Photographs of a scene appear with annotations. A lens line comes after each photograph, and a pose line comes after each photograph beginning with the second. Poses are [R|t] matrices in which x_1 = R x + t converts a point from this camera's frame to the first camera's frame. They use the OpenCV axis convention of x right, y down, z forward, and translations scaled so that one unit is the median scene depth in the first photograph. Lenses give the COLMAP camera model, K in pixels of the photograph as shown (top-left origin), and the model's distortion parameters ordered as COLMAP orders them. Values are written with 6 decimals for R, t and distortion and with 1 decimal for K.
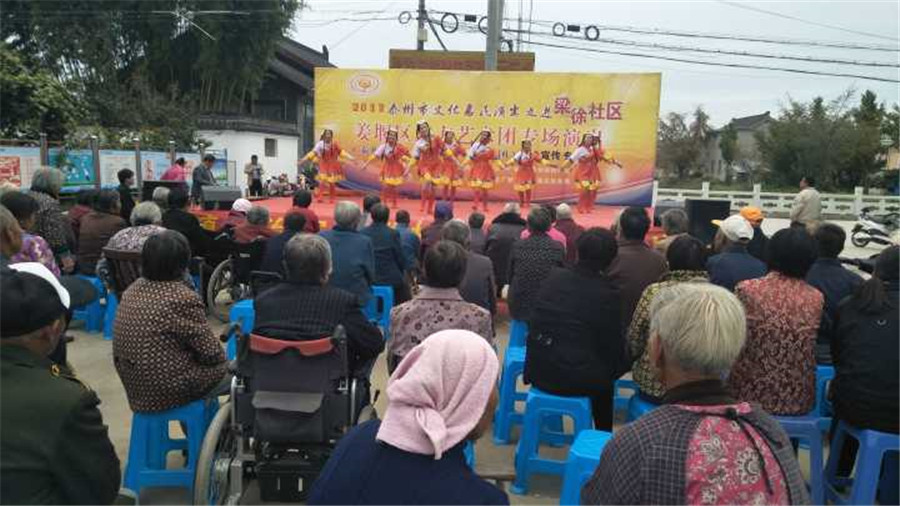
lens RADIAL K [[662.6, 0, 453.2], [0, 662.6, 251.7], [0, 0, 1]] dist [0.034135, -0.051086]
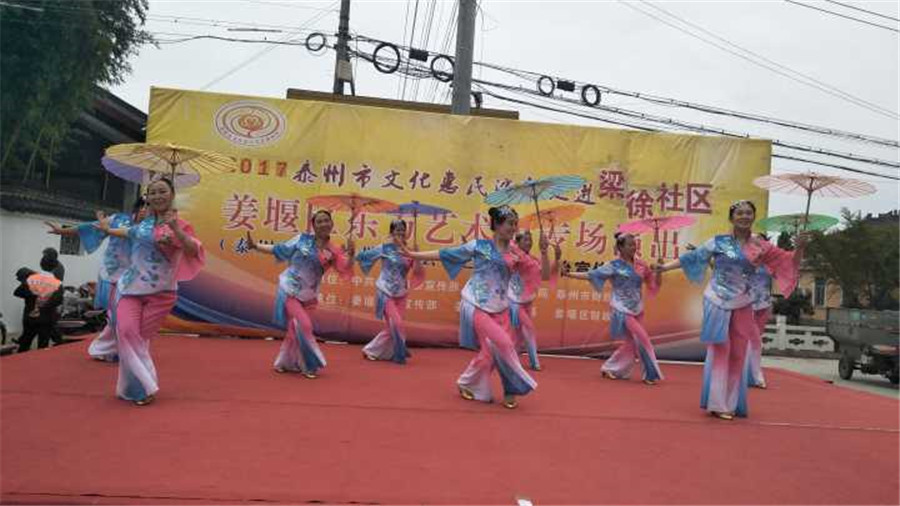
lens RADIAL K [[662.6, 0, 453.2], [0, 662.6, 251.7], [0, 0, 1]] dist [0.034135, -0.051086]
pose [[0.975560, 0.041531, 0.215774, -0.072905], [-0.005513, 0.986293, -0.164908, -0.055813], [-0.219665, 0.159688, 0.962417, 0.400606]]
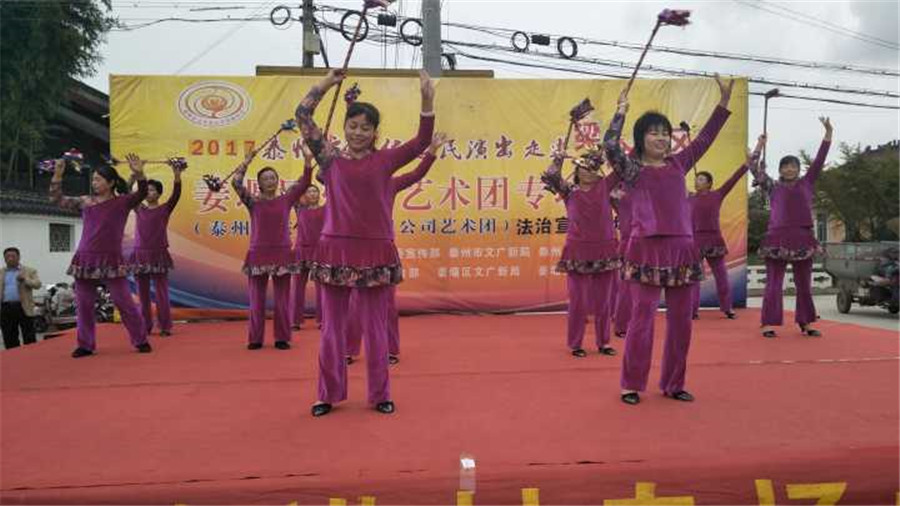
lens RADIAL K [[661.9, 0, 454.5], [0, 661.9, 250.0], [0, 0, 1]] dist [0.010291, -0.002476]
pose [[0.976395, -0.047798, 0.210636, -0.054973], [0.073983, 0.990225, -0.118241, -0.054941], [-0.202925, 0.131034, 0.970387, 0.402668]]
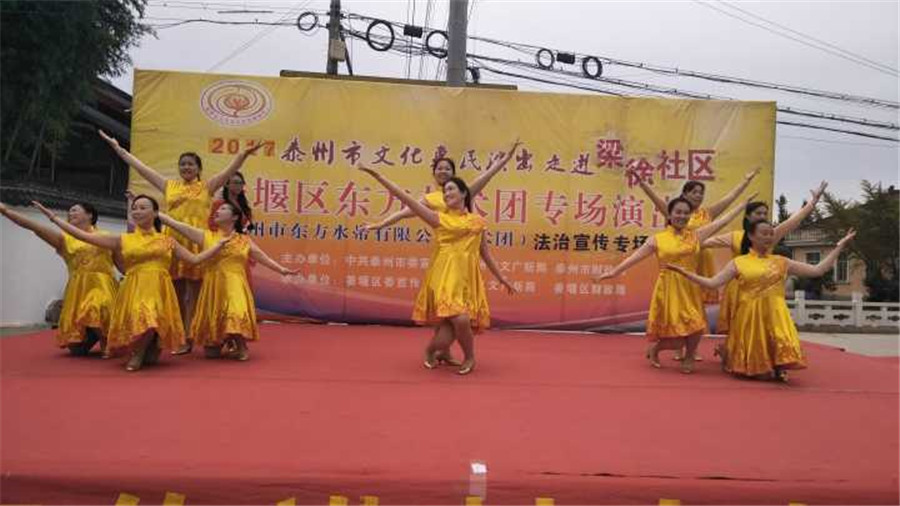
lens RADIAL K [[659.9, 0, 453.4], [0, 659.9, 253.4], [0, 0, 1]] dist [0.035395, -0.051683]
pose [[0.981668, 0.007282, 0.190461, -0.055214], [0.020610, 0.989355, -0.144056, -0.050109], [-0.189482, 0.145341, 0.971068, 0.410621]]
